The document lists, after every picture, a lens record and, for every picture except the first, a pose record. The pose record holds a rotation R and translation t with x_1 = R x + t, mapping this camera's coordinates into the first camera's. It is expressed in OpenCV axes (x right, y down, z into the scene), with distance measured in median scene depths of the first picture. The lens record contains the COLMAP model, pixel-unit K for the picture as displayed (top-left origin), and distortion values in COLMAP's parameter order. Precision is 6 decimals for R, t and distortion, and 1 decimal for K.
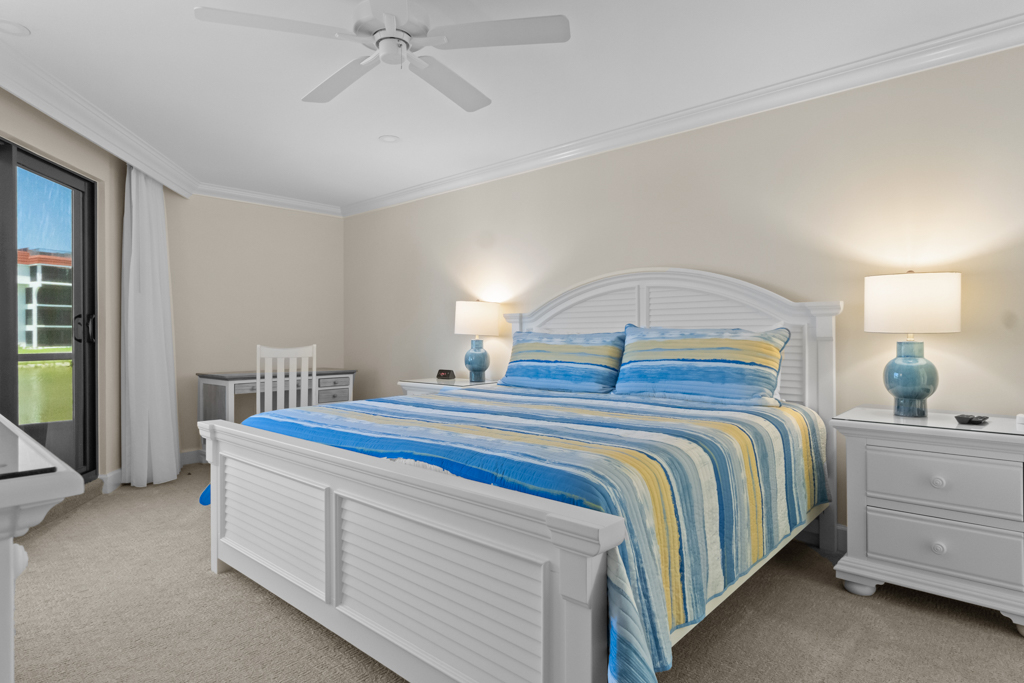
lens RADIAL K [[565.9, 0, 512.0], [0, 565.9, 341.5], [0, 0, 1]] dist [-0.024856, 0.000365]
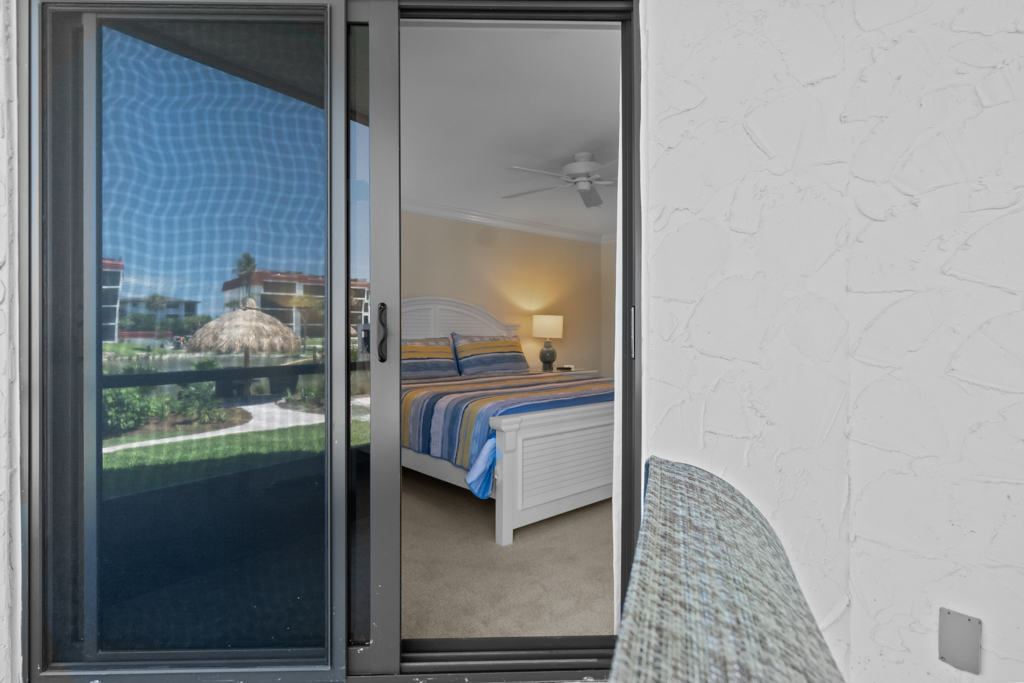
lens RADIAL K [[541.1, 0, 498.2], [0, 541.1, 329.3], [0, 0, 1]] dist [0.000995, 0.000607]
pose [[0.101224, 0.014953, 0.994751, -1.449648], [0.011860, 0.999798, -0.016235, -0.015047], [-0.994793, 0.013442, 0.101026, 0.788036]]
